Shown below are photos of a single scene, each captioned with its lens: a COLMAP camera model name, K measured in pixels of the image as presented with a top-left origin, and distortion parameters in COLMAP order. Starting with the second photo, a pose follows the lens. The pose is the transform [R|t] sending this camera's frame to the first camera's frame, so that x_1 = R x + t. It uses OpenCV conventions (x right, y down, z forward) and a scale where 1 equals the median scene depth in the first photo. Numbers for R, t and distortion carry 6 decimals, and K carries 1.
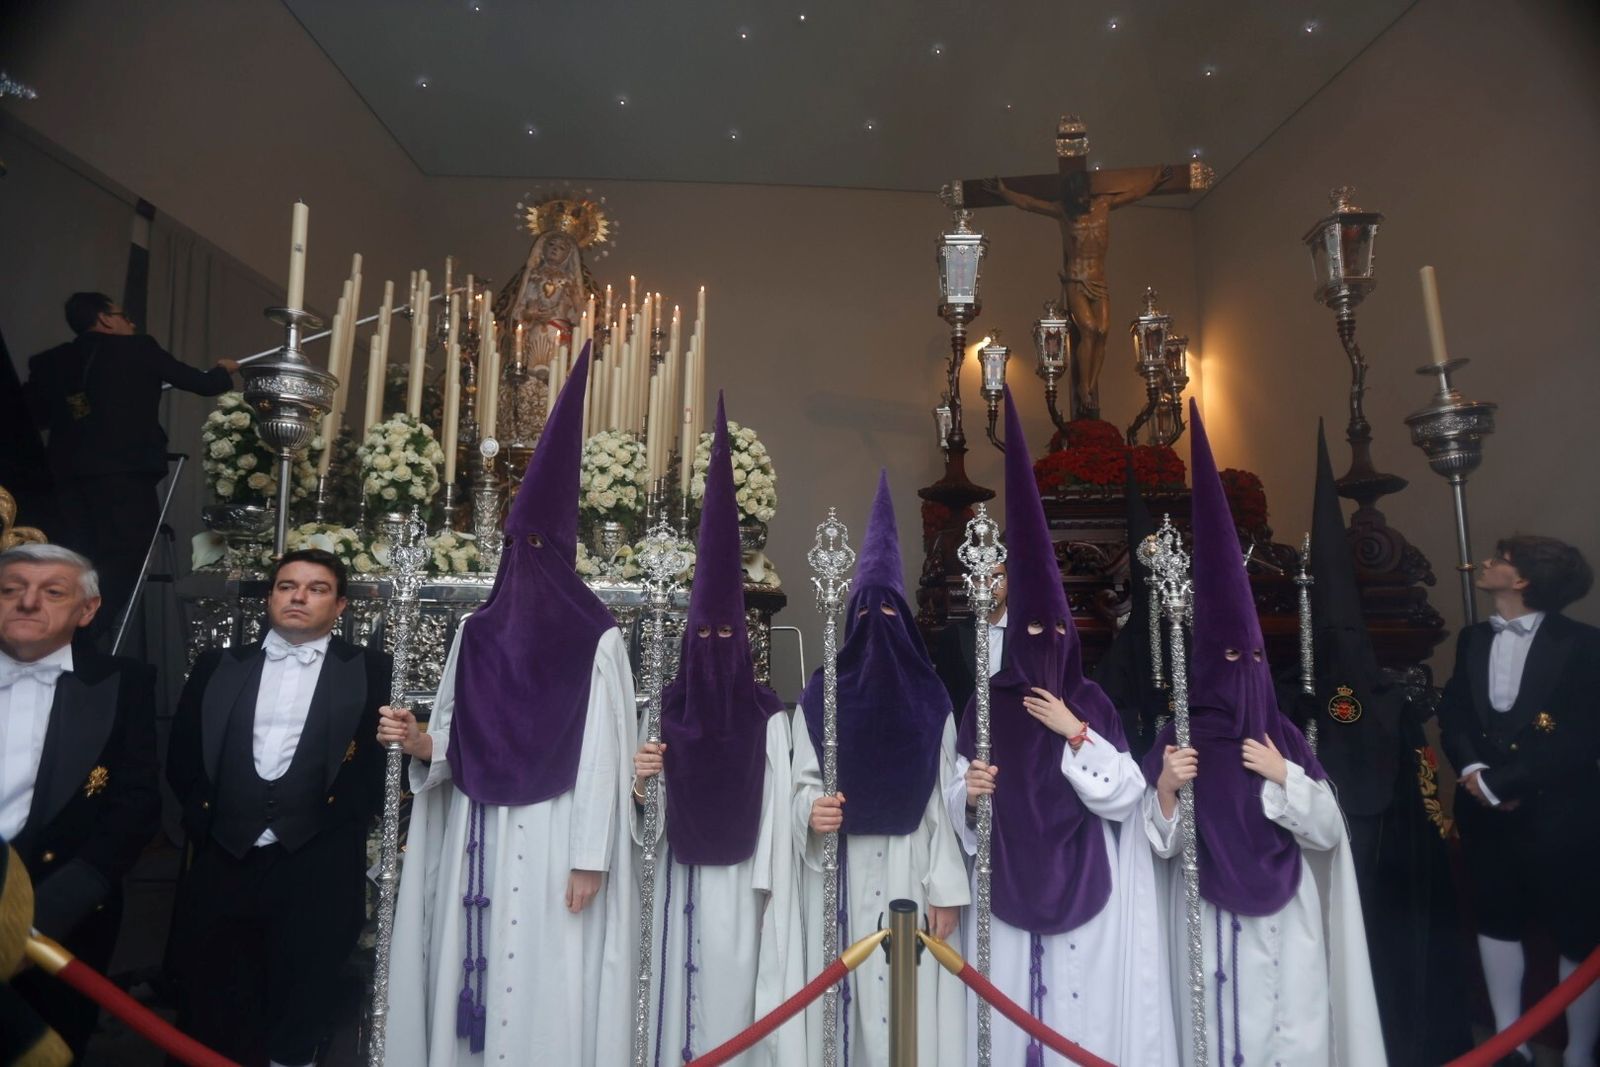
lens RADIAL K [[744.8, 0, 801.0], [0, 744.8, 535.2], [0, 0, 1]] dist [-0.056418, 0.020822]
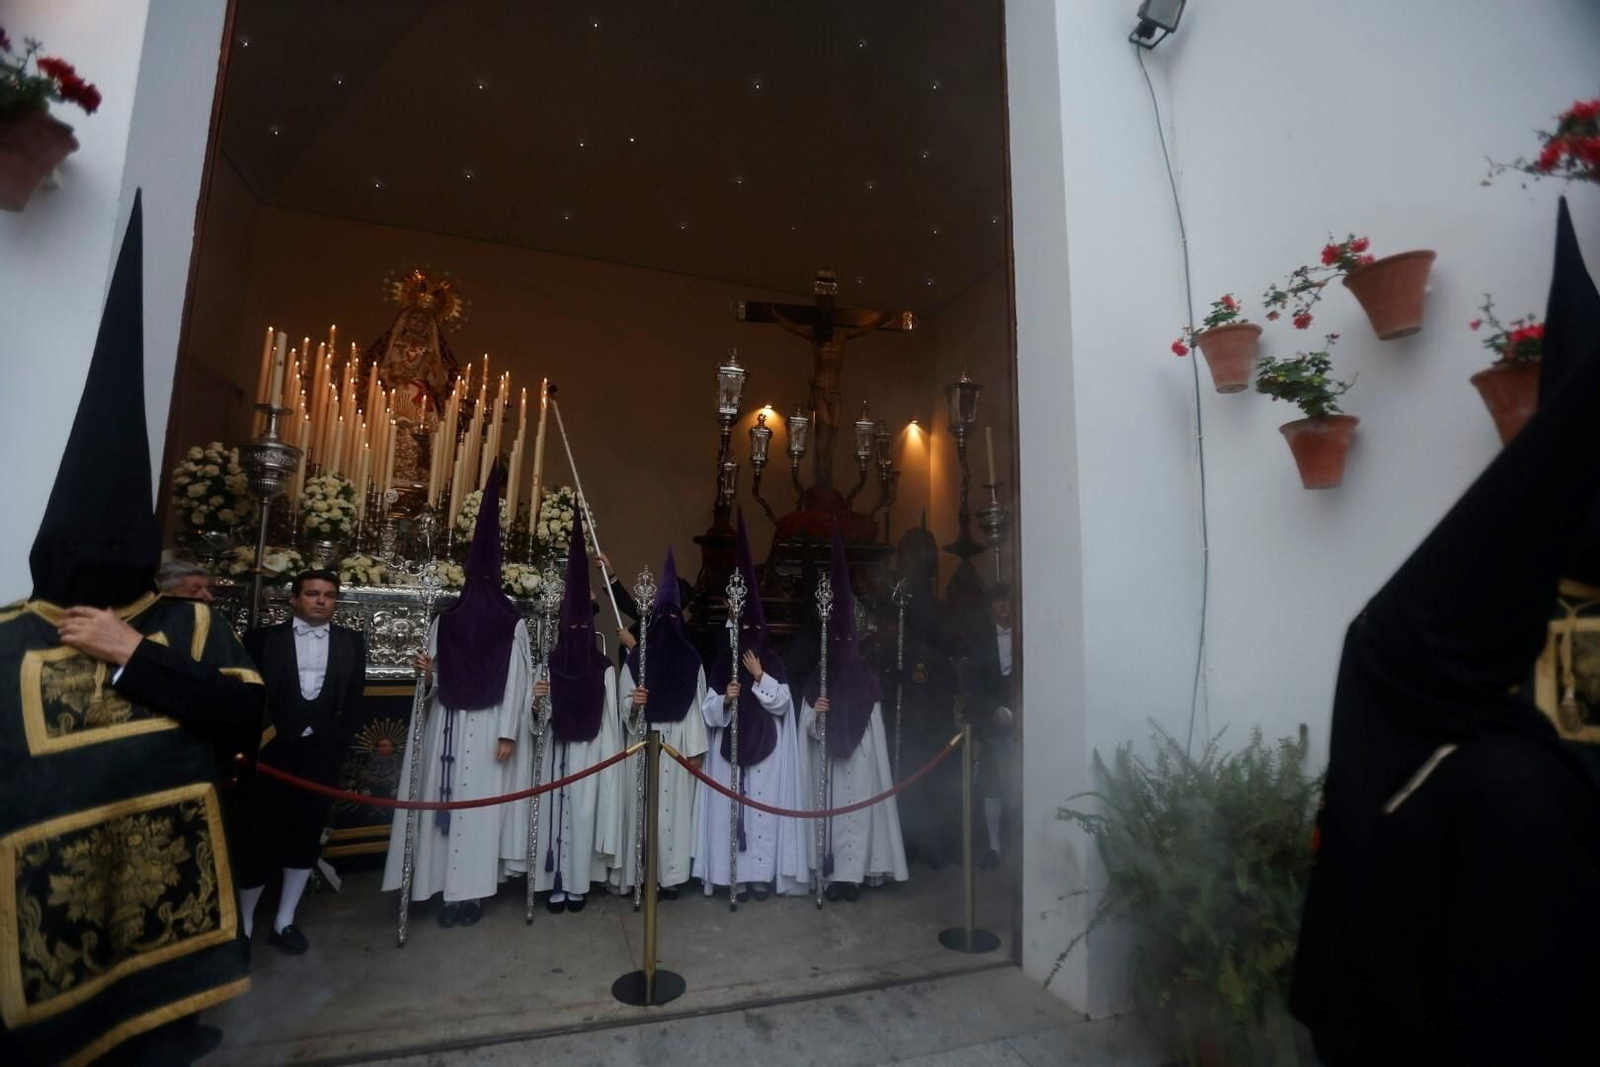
lens RADIAL K [[744.8, 0, 804.7], [0, 744.8, 541.0], [0, 0, 1]] dist [-0.056418, 0.020822]
pose [[0.962468, 0.045771, 0.267507, -0.035428], [-0.041535, 0.998906, -0.021475, -0.038793], [-0.268198, 0.009558, 0.963316, -0.628925]]
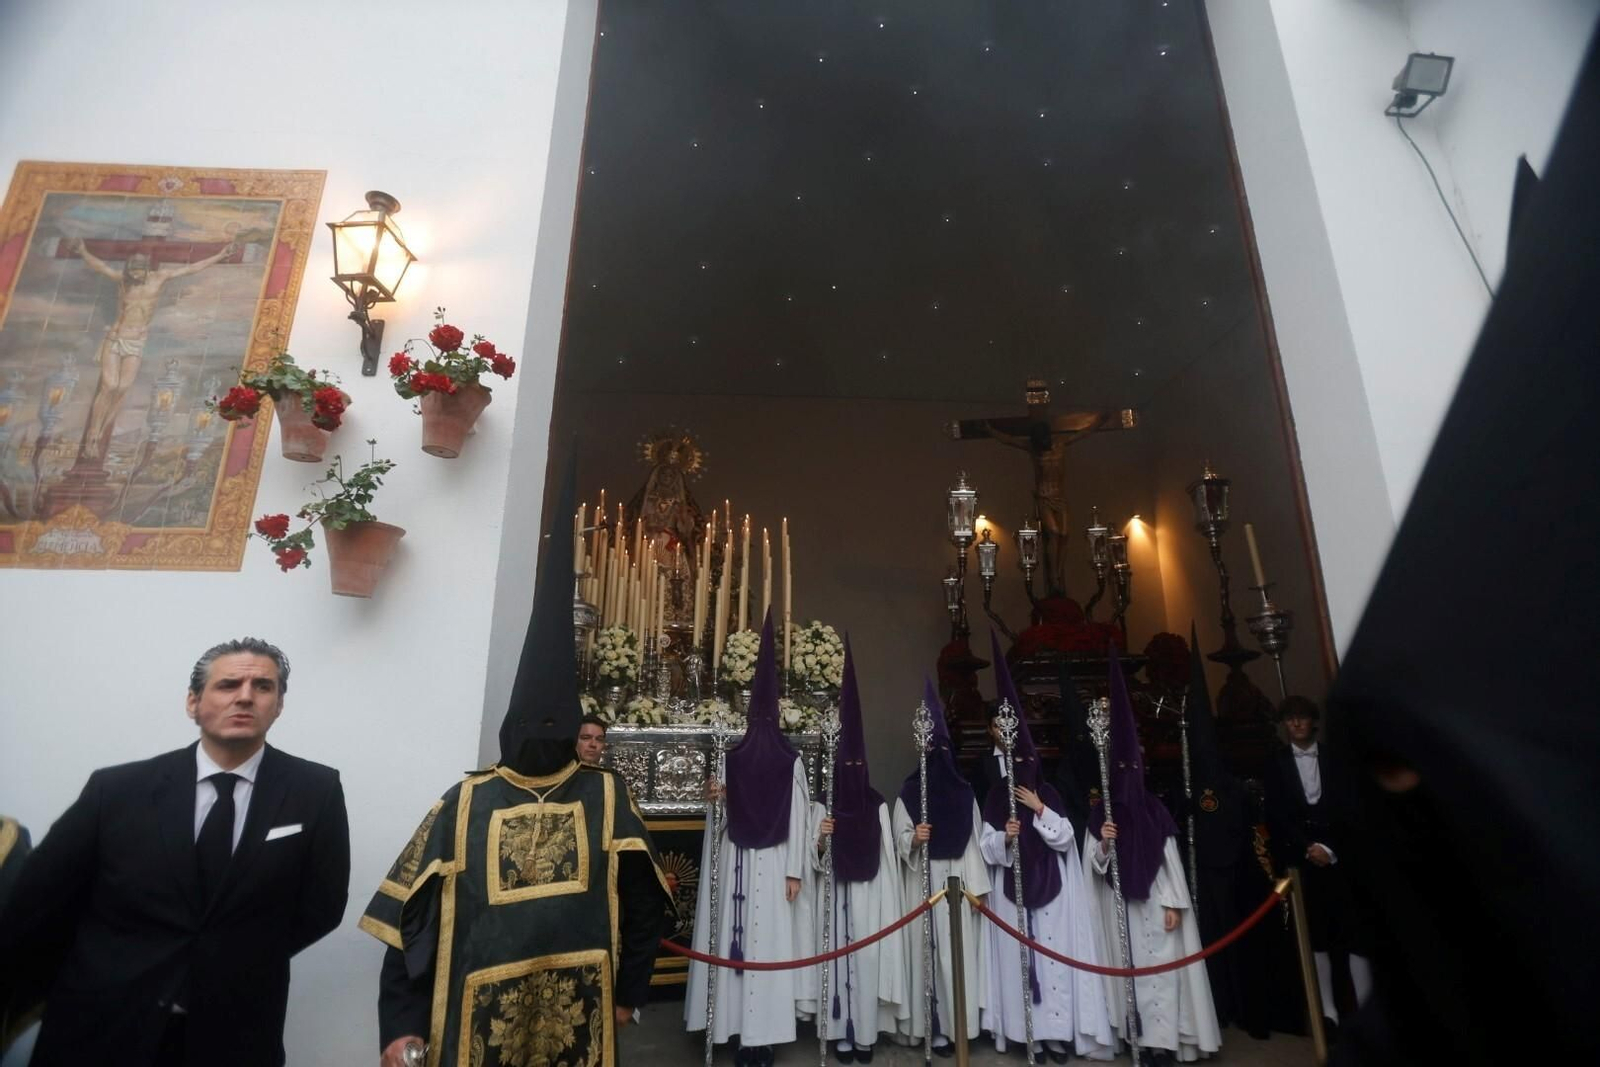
lens RADIAL K [[744.8, 0, 803.2], [0, 744.8, 543.4], [0, 0, 1]] dist [-0.056418, 0.020822]
pose [[0.999953, -0.008517, 0.004557, -0.152220], [0.009123, 0.987770, -0.155650, -0.083083], [-0.003176, 0.155684, 0.987802, -0.641430]]
